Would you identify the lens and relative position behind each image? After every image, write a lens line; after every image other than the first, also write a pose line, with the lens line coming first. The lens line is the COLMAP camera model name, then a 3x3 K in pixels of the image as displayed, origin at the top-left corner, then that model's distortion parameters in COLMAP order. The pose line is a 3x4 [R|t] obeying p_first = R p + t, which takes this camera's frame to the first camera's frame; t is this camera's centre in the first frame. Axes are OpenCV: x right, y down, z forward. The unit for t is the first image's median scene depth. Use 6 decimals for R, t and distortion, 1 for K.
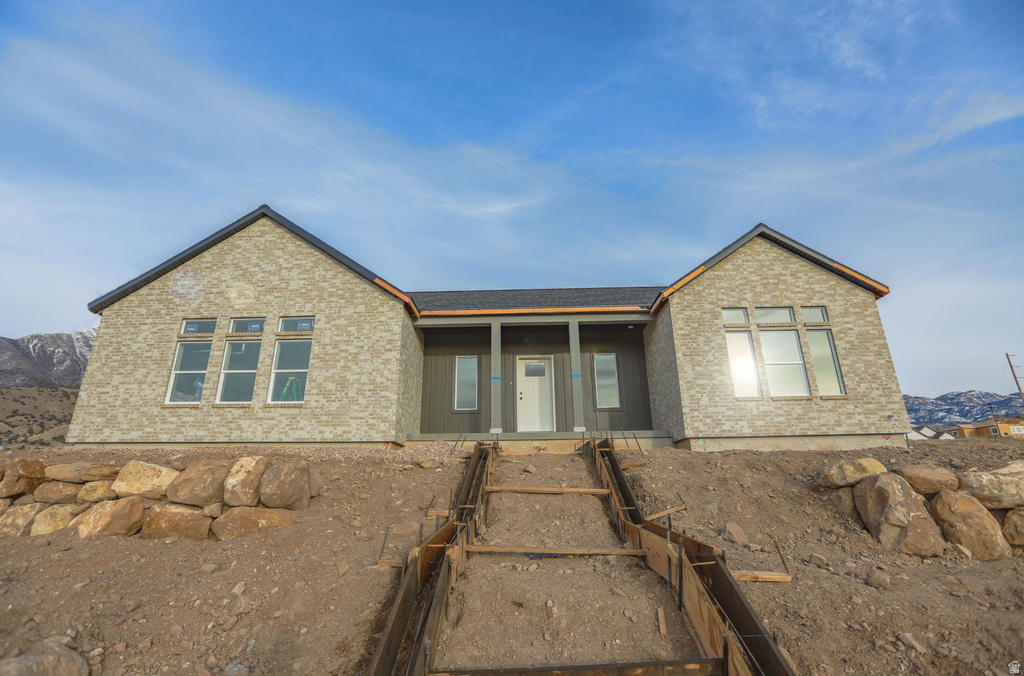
lens RADIAL K [[472.4, 0, 511.1], [0, 472.4, 335.0], [0, 0, 1]] dist [-0.040043, 0.010327]
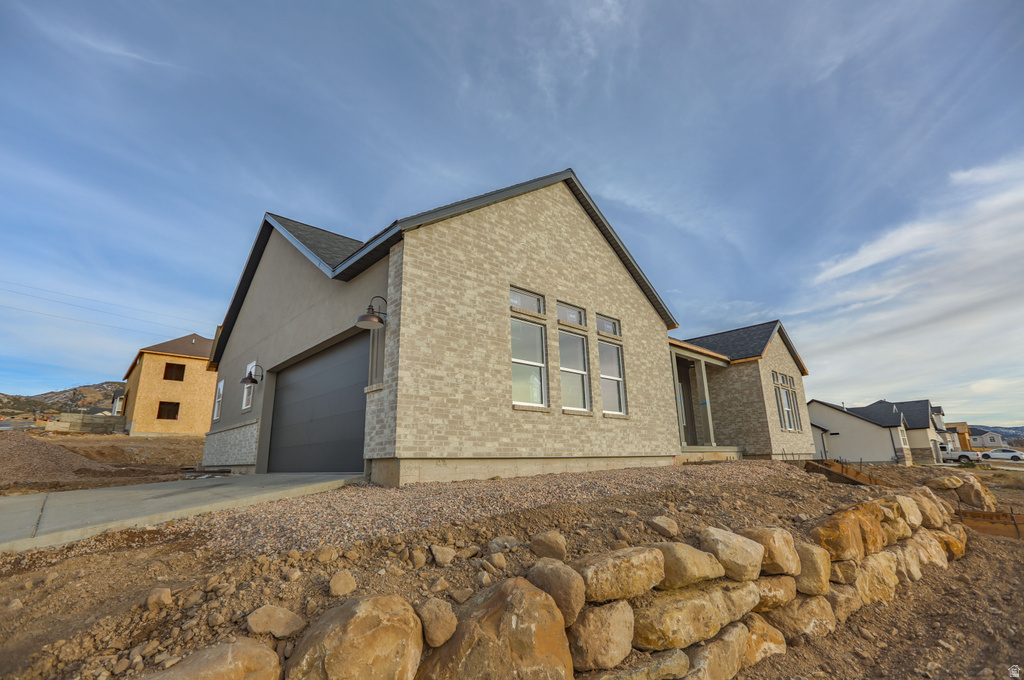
lens RADIAL K [[472.4, 0, 510.2], [0, 472.4, 339.2], [0, 0, 1]] dist [-0.040043, 0.010327]
pose [[0.705813, 0.174734, 0.686510, -1.253599], [-0.209048, 0.977320, -0.033826, 0.075924], [-0.676850, -0.119638, 0.726333, 0.478321]]
